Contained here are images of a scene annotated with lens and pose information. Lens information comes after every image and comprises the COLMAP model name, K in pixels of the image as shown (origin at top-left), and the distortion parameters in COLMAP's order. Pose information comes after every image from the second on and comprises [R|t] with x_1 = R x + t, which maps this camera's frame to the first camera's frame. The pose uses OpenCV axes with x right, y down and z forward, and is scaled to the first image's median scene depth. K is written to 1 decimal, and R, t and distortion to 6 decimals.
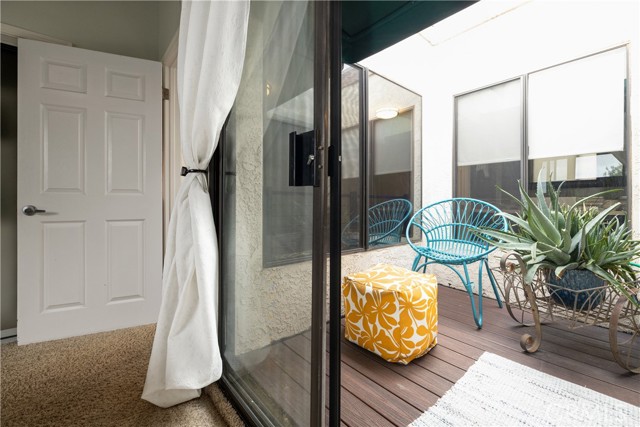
lens RADIAL K [[271.4, 0, 320.9], [0, 271.4, 201.2], [0, 0, 1]] dist [-0.000891, 0.000038]
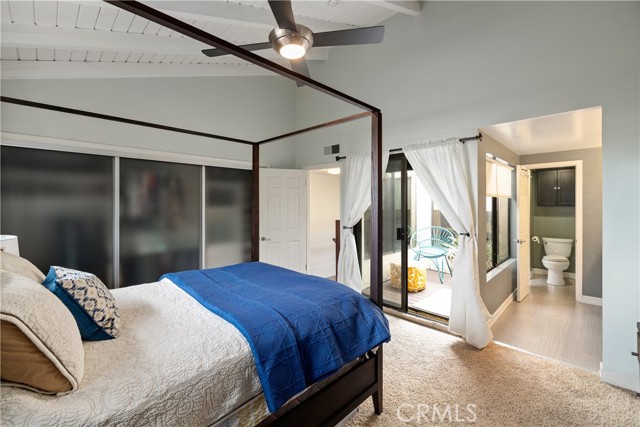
lens RADIAL K [[271.4, 0, 320.2], [0, 271.4, 208.3], [0, 0, 1]] dist [-0.000891, 0.000038]
pose [[0.997161, -0.004919, 0.075137, -0.685437], [0.003073, 0.999691, 0.024664, -0.271840], [-0.075235, -0.024363, 0.996868, -1.330774]]
